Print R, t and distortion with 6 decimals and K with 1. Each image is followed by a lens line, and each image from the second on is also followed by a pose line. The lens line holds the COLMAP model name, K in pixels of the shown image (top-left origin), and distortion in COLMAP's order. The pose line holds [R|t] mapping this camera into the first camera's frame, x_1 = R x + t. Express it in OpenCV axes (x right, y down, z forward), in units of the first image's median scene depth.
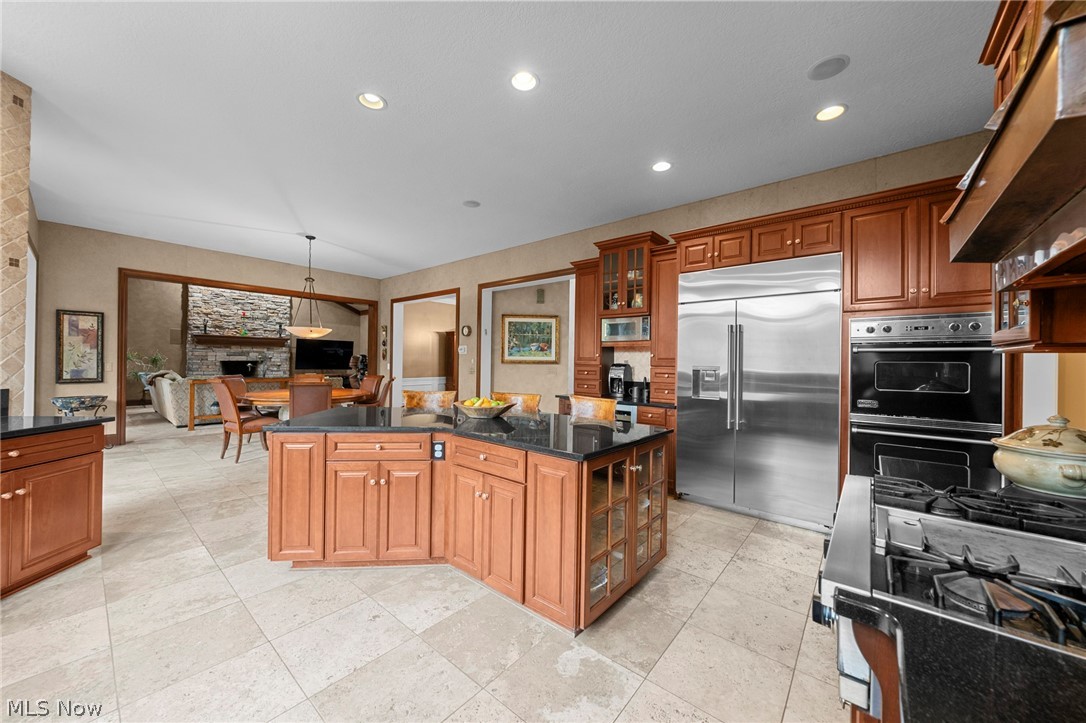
lens RADIAL K [[388.1, 0, 540.6], [0, 388.1, 359.9], [0, 0, 1]] dist [0.004628, -0.000884]
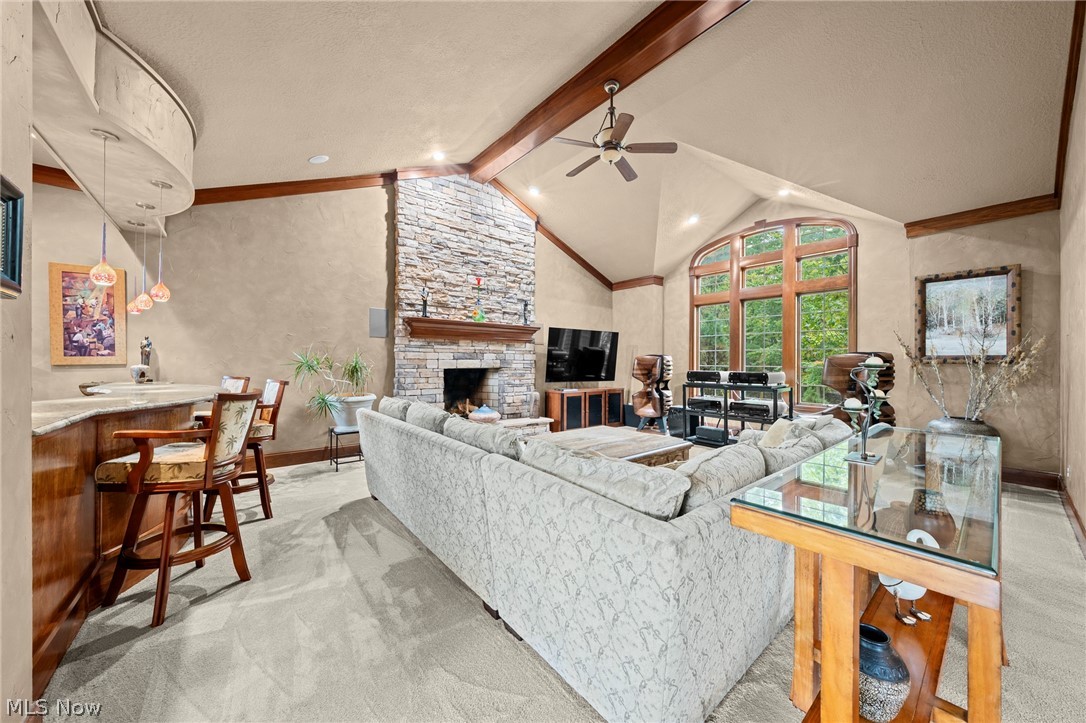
lens RADIAL K [[388.1, 0, 554.2], [0, 388.1, 360.1], [0, 0, 1]] dist [0.004628, -0.000884]
pose [[0.985666, -0.008949, -0.168473, -0.600152], [0.008531, 0.999958, -0.003205, -0.006984], [0.168495, 0.001722, 0.985701, 0.514665]]
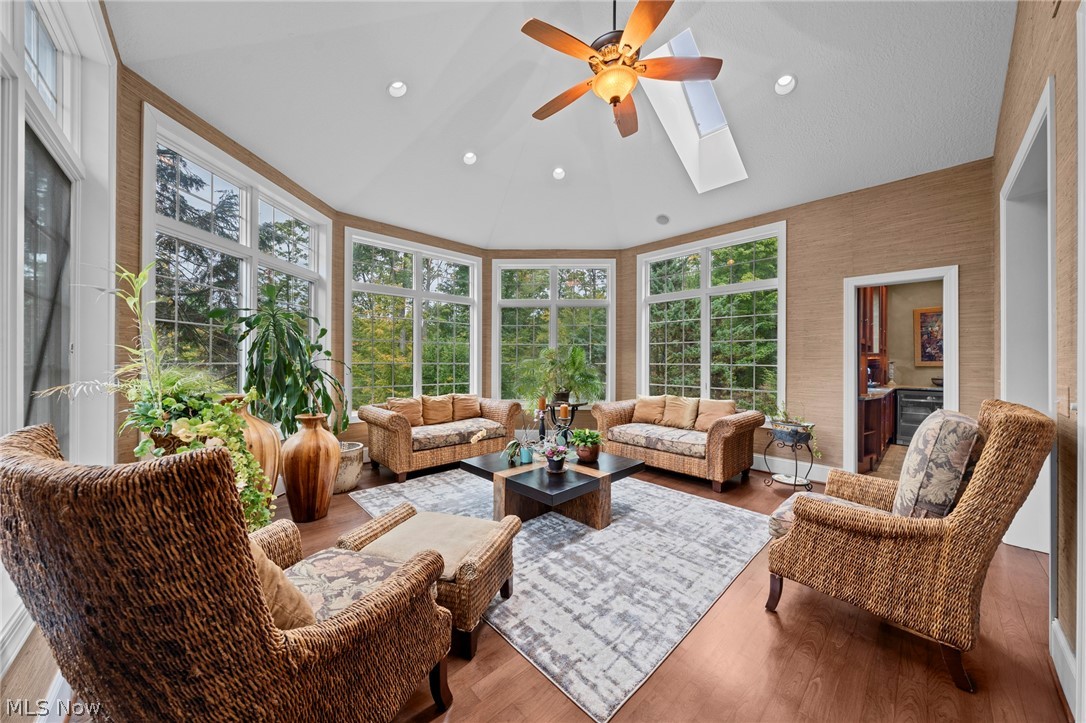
lens RADIAL K [[365.8, 0, 545.8], [0, 365.8, 360.9], [0, 0, 1]] dist [-0.009258, -0.000046]
pose [[-0.113345, -0.014300, -0.993453, -0.465241], [-0.003058, 0.999897, -0.014044, -0.005978], [0.993551, 0.001446, -0.113377, 0.275089]]
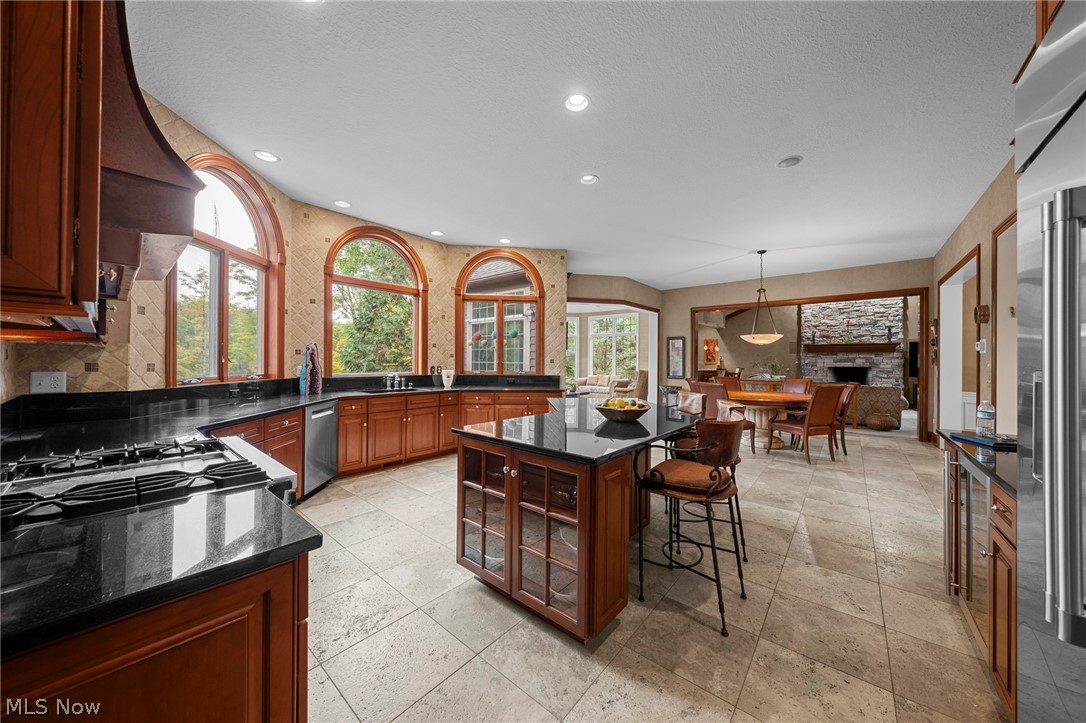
lens RADIAL K [[365.8, 0, 546.2], [0, 365.8, 361.2], [0, 0, 1]] dist [-0.009258, -0.000046]
pose [[0.005691, -0.014618, -0.999877, 0.210678], [-0.003645, 0.999886, -0.014639, 0.003636], [0.999977, 0.003727, 0.005637, 0.199905]]
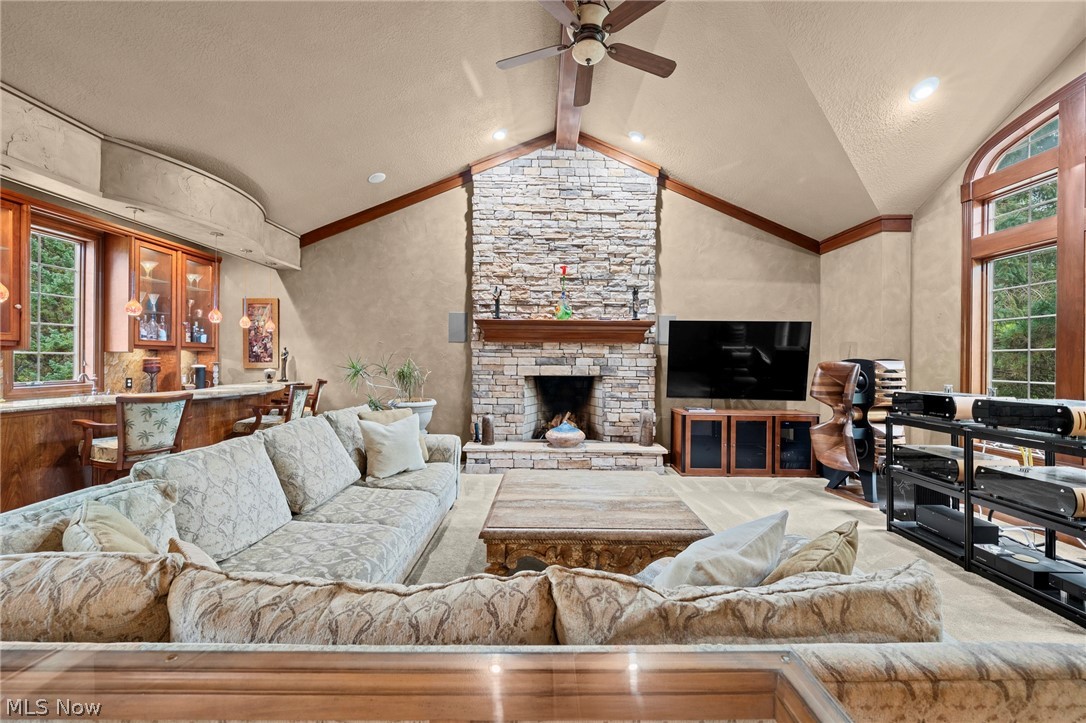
lens RADIAL K [[432.5, 0, 542.7], [0, 432.5, 360.5], [0, 0, 1]] dist [0.000924, -0.000562]
pose [[0.649859, -0.008085, -0.760012, -0.427540], [0.001119, 0.999953, -0.009680, -0.011492], [0.760054, 0.005440, 0.649837, 0.698480]]
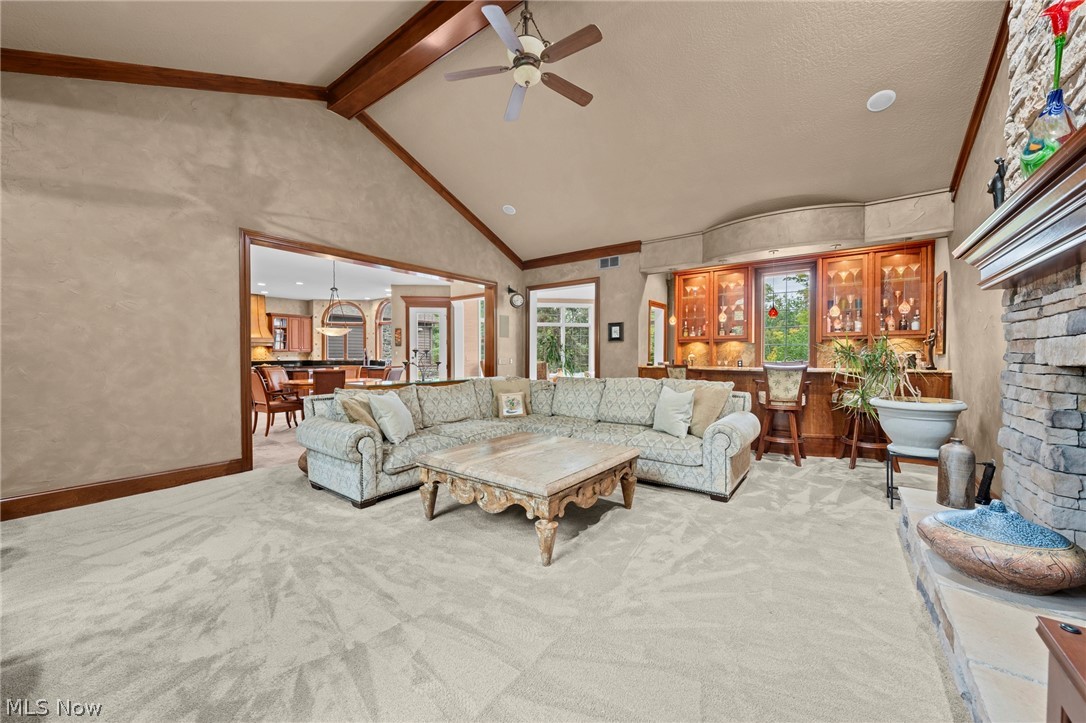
lens RADIAL K [[401.6, 0, 540.5], [0, 401.6, 362.0], [0, 0, 1]] dist [-0.000894, -0.000035]
pose [[-0.998246, -0.012360, -0.057903, -0.594646], [-0.013002, 0.999858, 0.010738, 0.002005], [0.057762, 0.011472, -0.998264, 1.183083]]
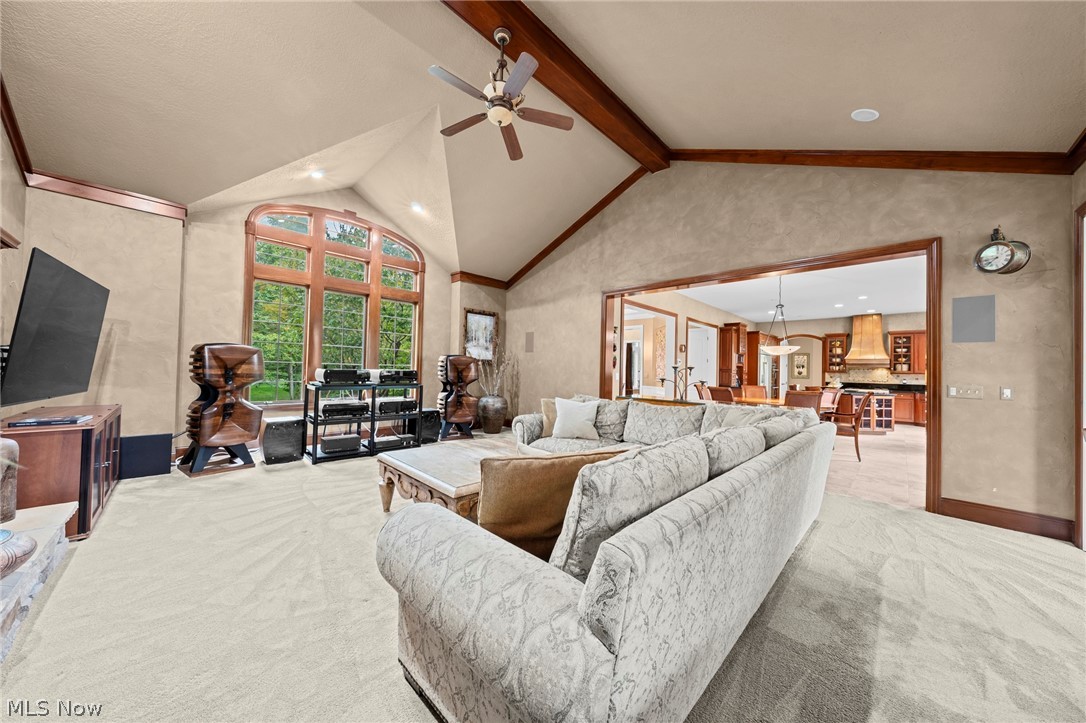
lens RADIAL K [[365.8, 0, 538.5], [0, 365.8, 361.4], [0, 0, 1]] dist [-0.009258, -0.000046]
pose [[0.085408, 0.009865, 0.996297, -0.893496], [-0.028726, 0.999560, -0.007435, -0.003646], [-0.995932, -0.027984, 0.085654, 0.829105]]
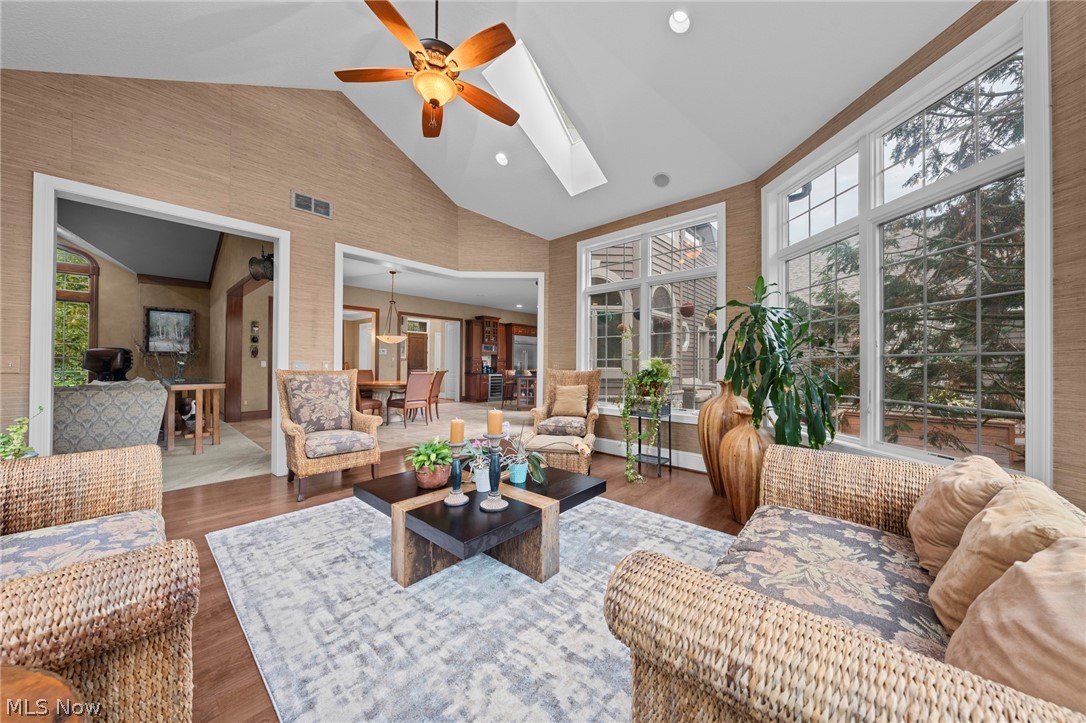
lens RADIAL K [[365.8, 0, 544.2], [0, 365.8, 363.3], [0, 0, 1]] dist [-0.009258, -0.000046]
pose [[0.022795, -0.013605, 0.999648, -0.965803], [-0.011856, 0.999833, 0.013878, -0.004930], [-0.999670, -0.012168, 0.022630, 0.210842]]
